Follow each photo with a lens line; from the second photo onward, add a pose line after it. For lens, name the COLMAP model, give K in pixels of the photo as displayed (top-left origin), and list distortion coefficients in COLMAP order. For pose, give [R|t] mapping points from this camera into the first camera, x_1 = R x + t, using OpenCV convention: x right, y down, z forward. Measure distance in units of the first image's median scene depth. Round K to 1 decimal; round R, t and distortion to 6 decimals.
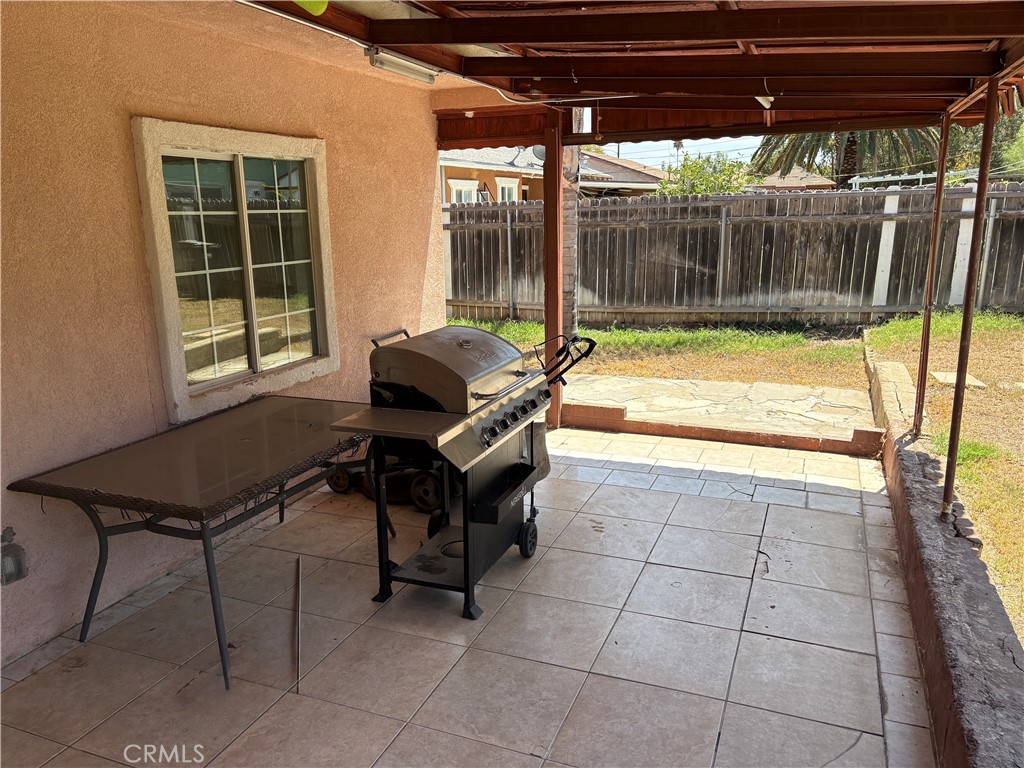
lens RADIAL K [[770.8, 0, 511.7], [0, 770.8, 390.2], [0, 0, 1]] dist [0.051832, -0.067067]
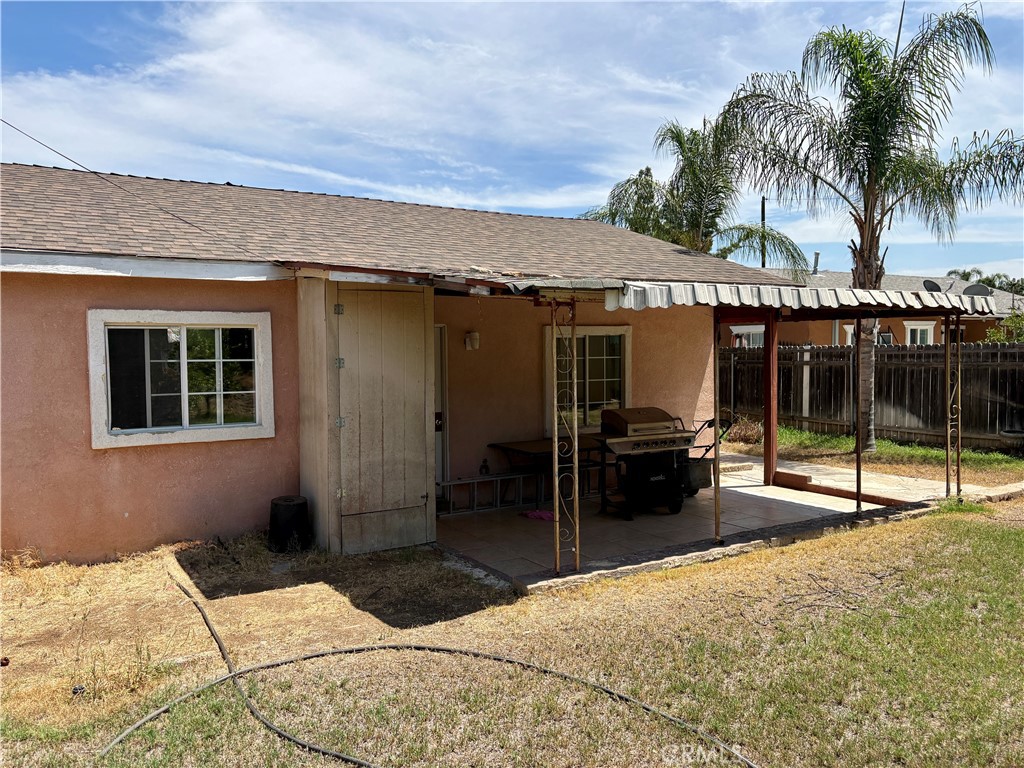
lens RADIAL K [[770.8, 0, 510.4], [0, 770.8, 378.4], [0, 0, 1]] dist [0.051832, -0.067067]
pose [[0.799814, 0.035313, -0.599209, 0.348687], [-0.141613, 0.981189, -0.131199, 0.070496], [0.583304, 0.189790, 0.789770, -0.395123]]
